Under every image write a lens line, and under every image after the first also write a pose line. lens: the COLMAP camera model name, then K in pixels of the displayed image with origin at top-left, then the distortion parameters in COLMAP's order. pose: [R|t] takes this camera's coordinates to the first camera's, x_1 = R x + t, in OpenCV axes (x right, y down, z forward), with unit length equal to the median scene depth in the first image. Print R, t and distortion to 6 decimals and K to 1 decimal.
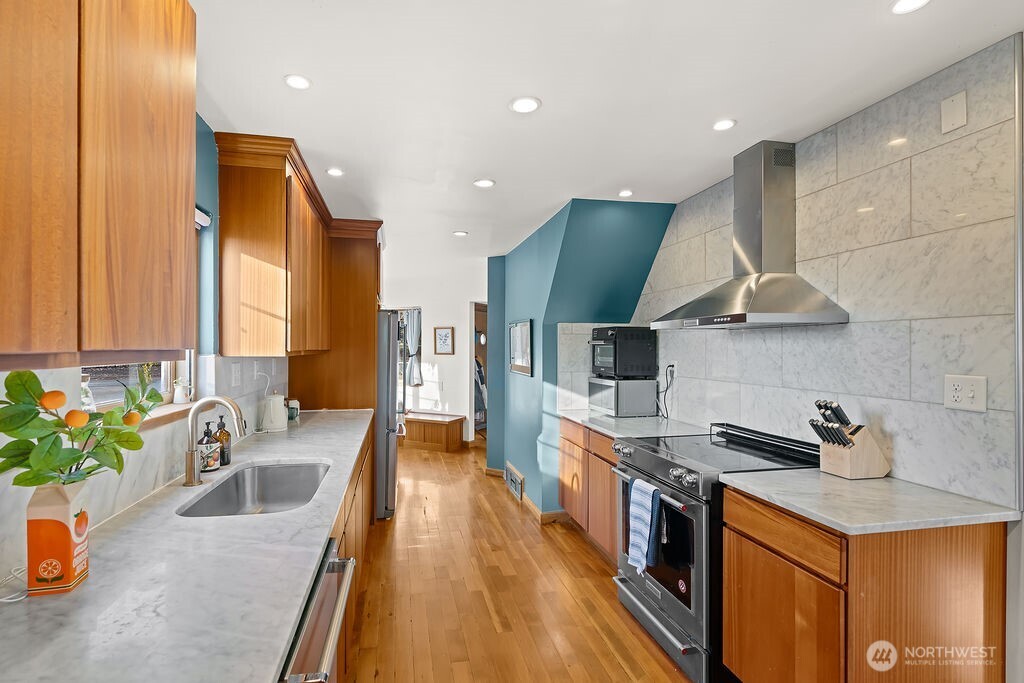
lens RADIAL K [[475.3, 0, 509.9], [0, 475.3, 346.9], [0, 0, 1]] dist [-0.001959, -0.000058]
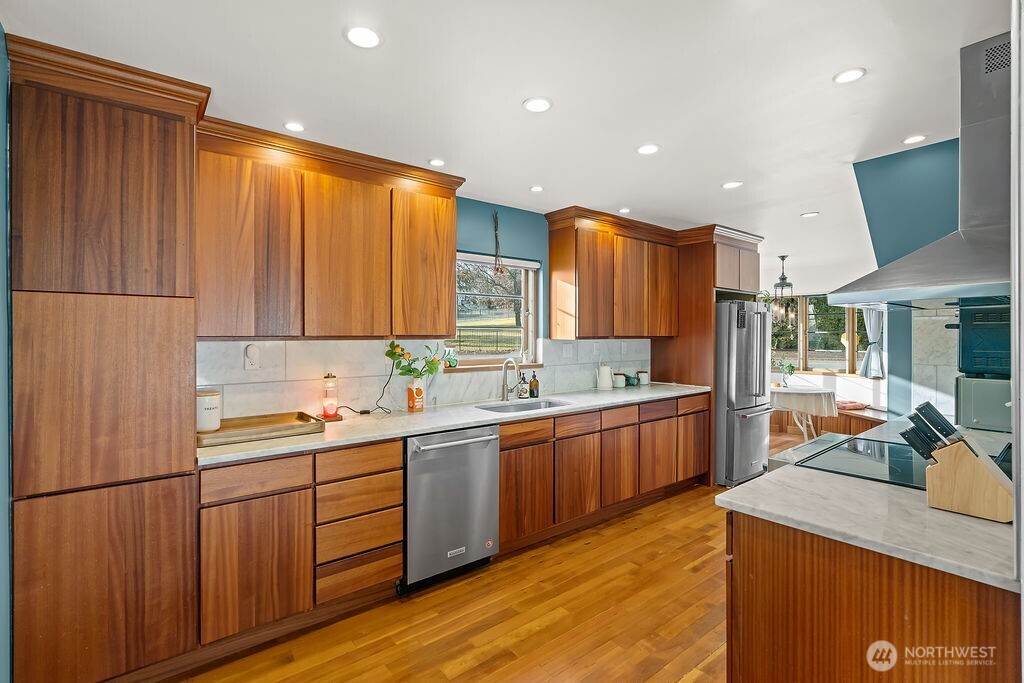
lens RADIAL K [[475.3, 0, 514.8], [0, 475.3, 336.7], [0, 0, 1]] dist [-0.001959, -0.000058]
pose [[0.465426, 0.001107, -0.885086, 0.883210], [0.001367, 0.999997, 0.001970, 0.006301], [0.885086, -0.002127, 0.465423, 0.057985]]
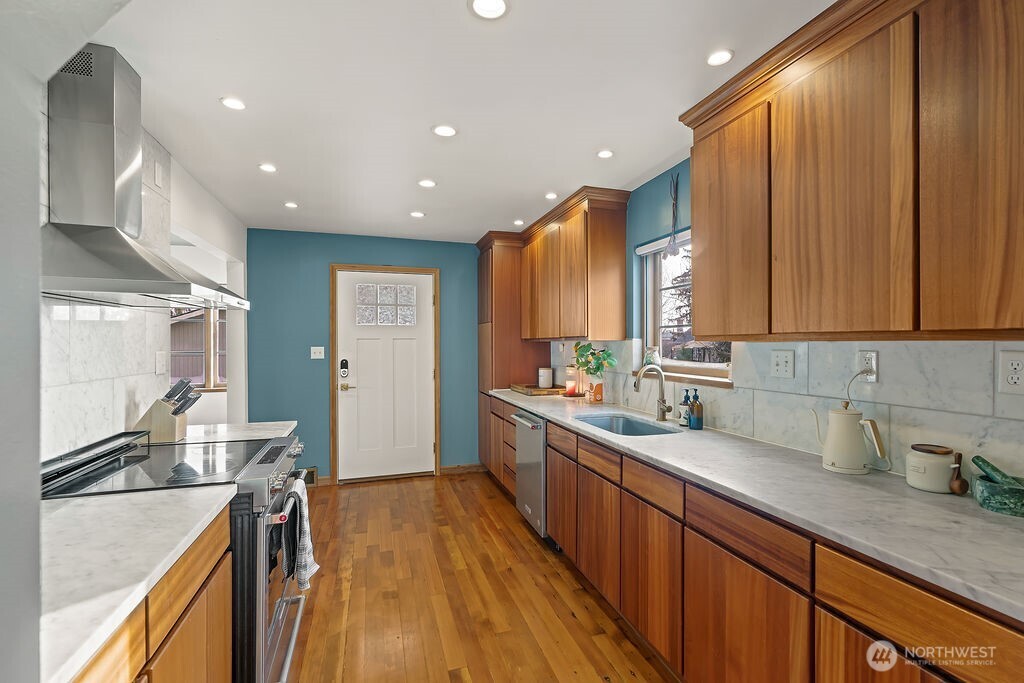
lens RADIAL K [[475.3, 0, 510.6], [0, 475.3, 342.7], [0, 0, 1]] dist [-0.001959, -0.000058]
pose [[-0.995584, -0.000963, -0.093865, -0.018805], [-0.001202, 0.999996, 0.002486, 0.020757], [0.093863, 0.002588, -0.995582, 1.915576]]
